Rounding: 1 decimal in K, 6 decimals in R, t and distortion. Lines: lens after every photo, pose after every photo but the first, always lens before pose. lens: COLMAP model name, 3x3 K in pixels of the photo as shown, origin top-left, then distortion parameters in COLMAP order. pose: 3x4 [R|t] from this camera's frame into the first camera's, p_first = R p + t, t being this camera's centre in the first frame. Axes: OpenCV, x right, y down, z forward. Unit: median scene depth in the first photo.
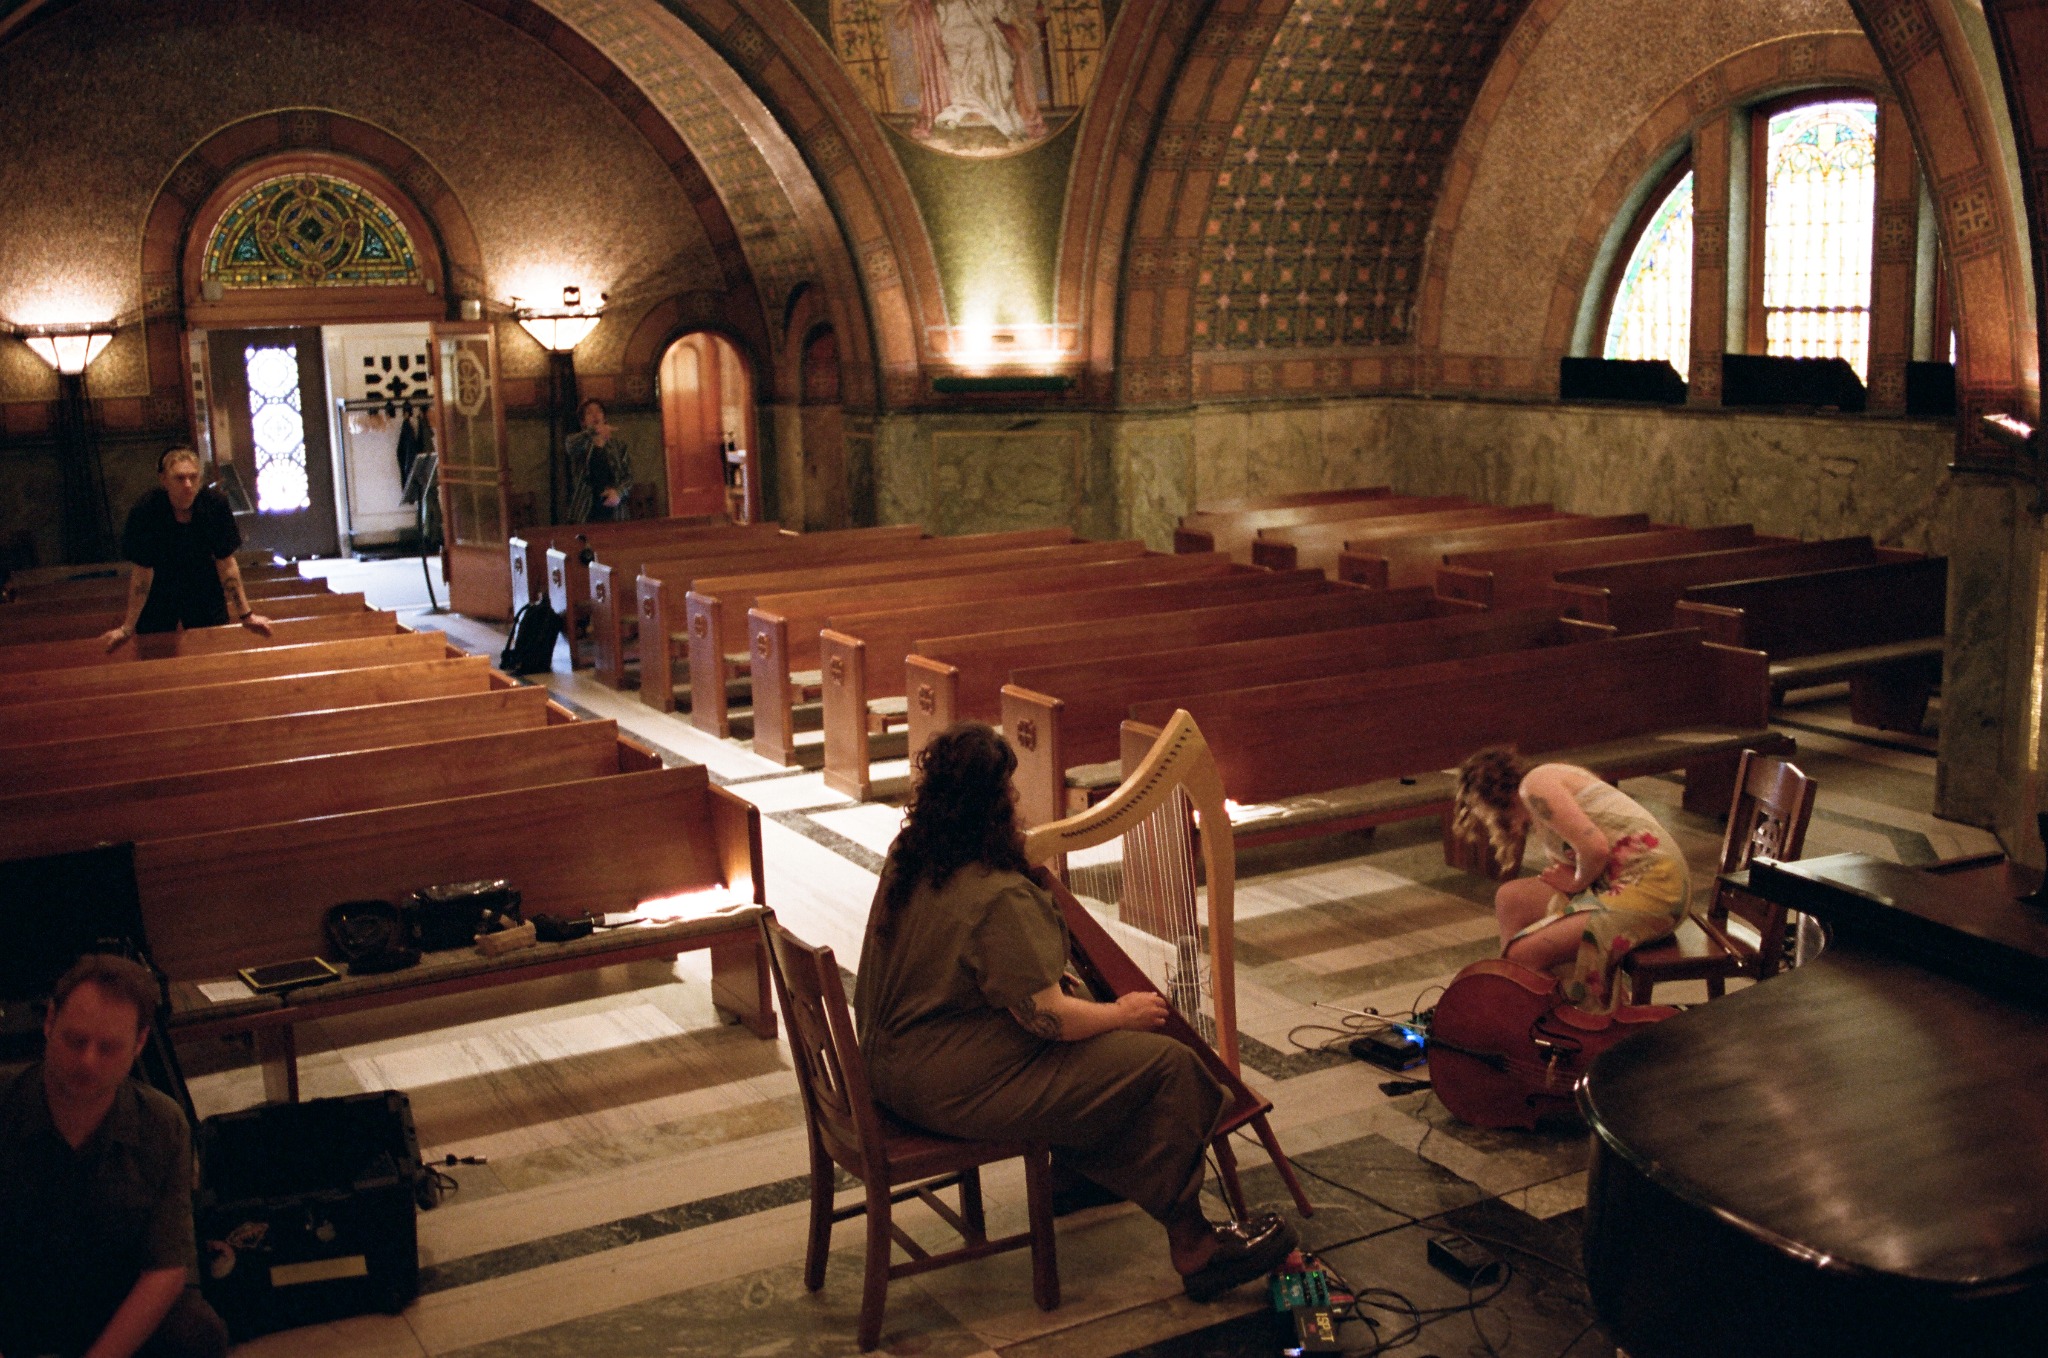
lens RADIAL K [[2056.7, 0, 1024.0], [0, 2056.7, 679.0], [0, 0, 1]] dist [-0.087340, 0.106194]
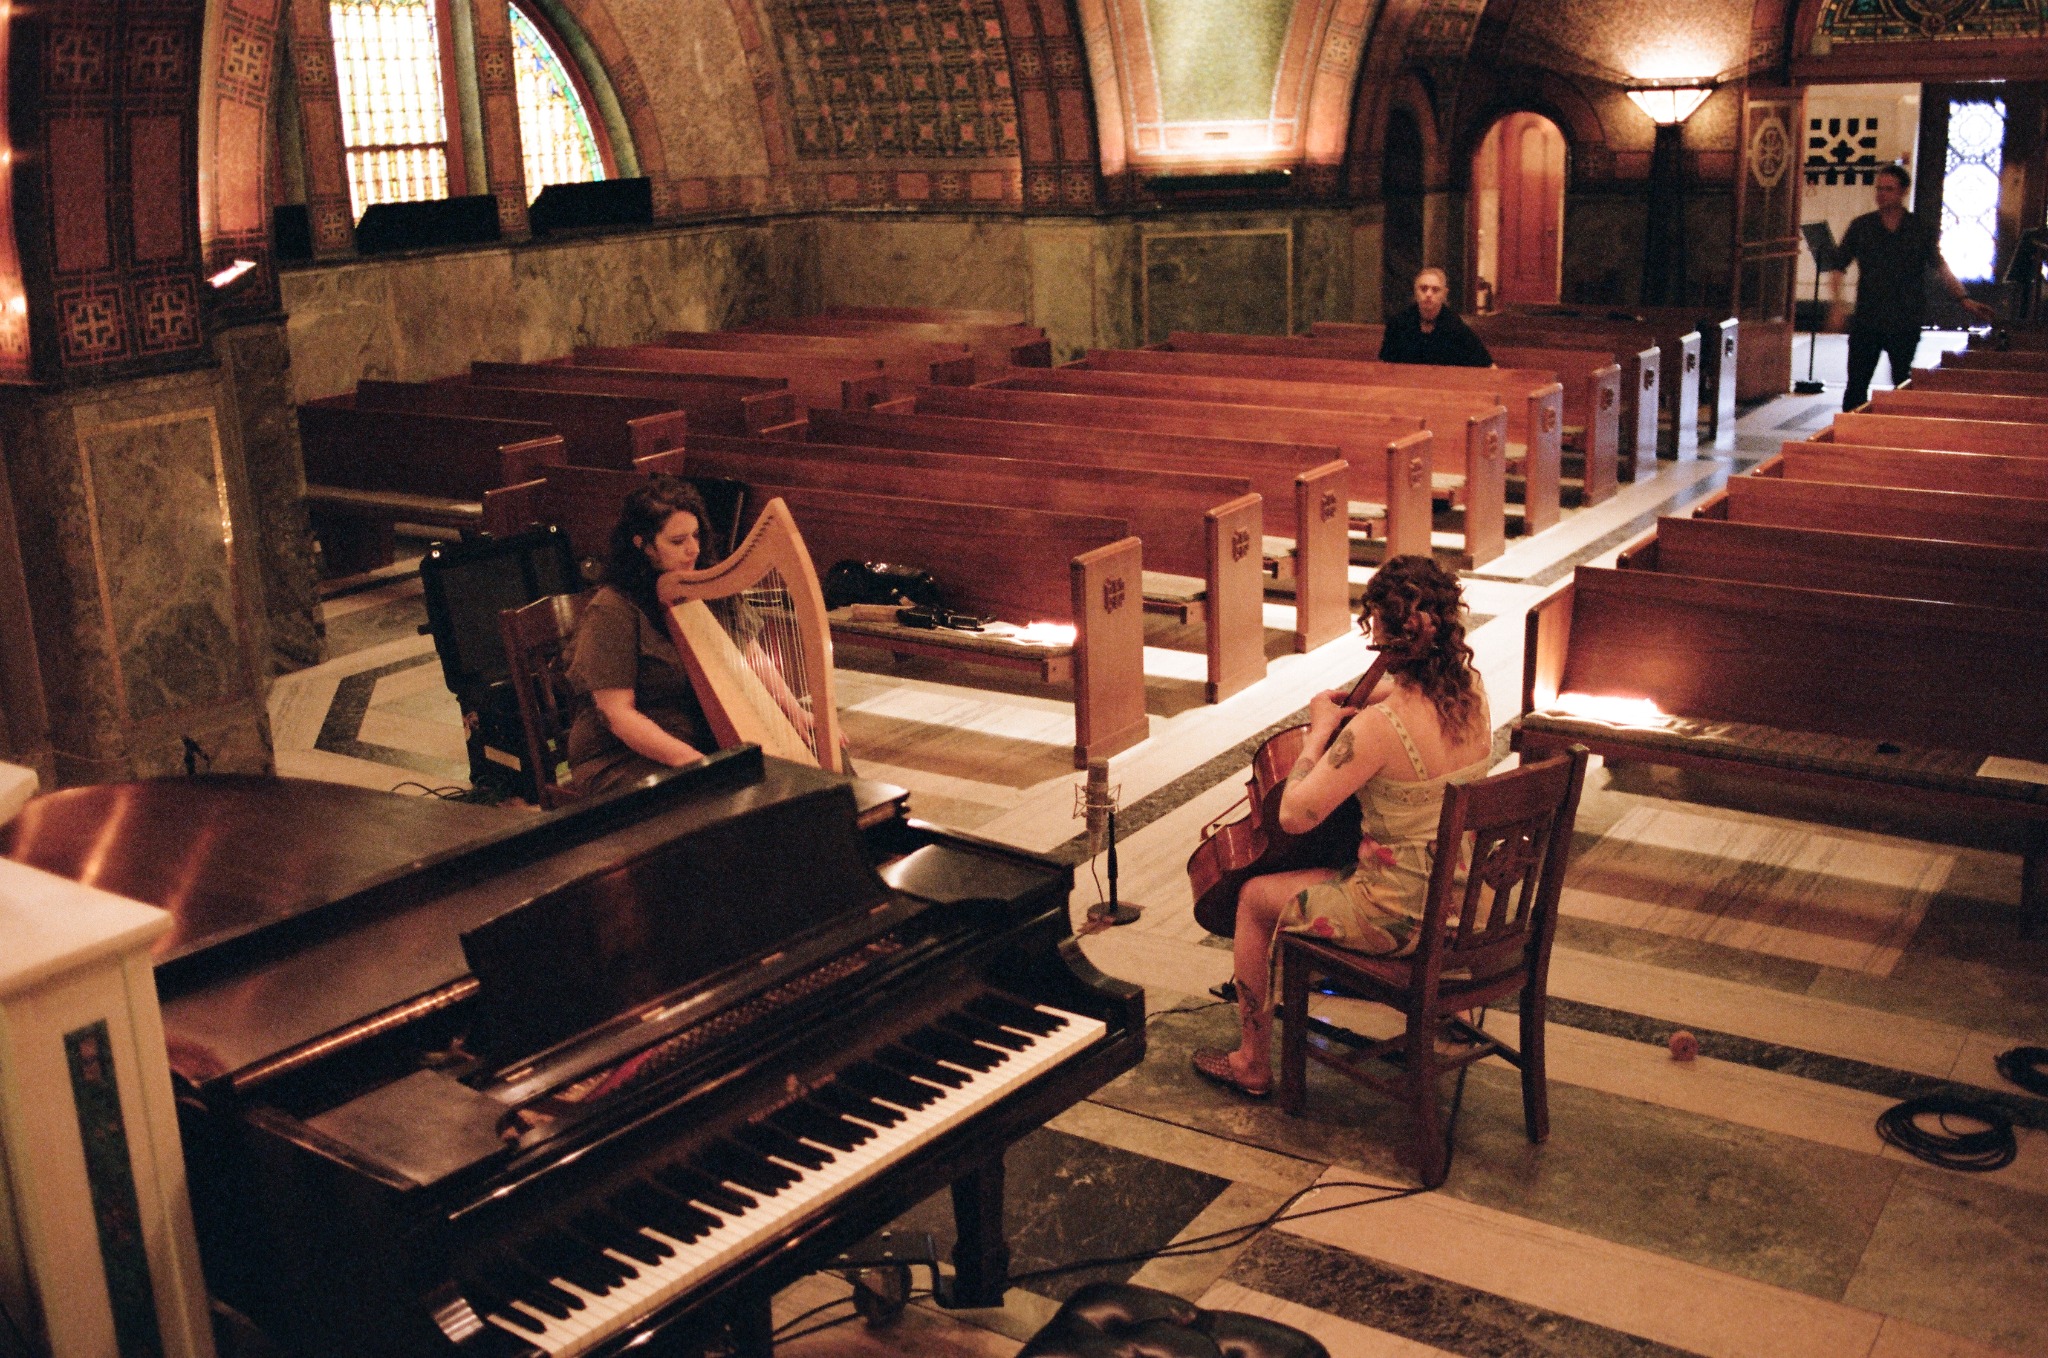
lens RADIAL K [[2056.7, 0, 1024.0], [0, 2056.7, 679.0], [0, 0, 1]] dist [-0.087340, 0.106194]
pose [[0.455297, 0.253625, -0.853452, 0.393035], [-0.143495, 0.966940, 0.210799, -0.049941], [0.878700, 0.026490, 0.476638, 0.217337]]
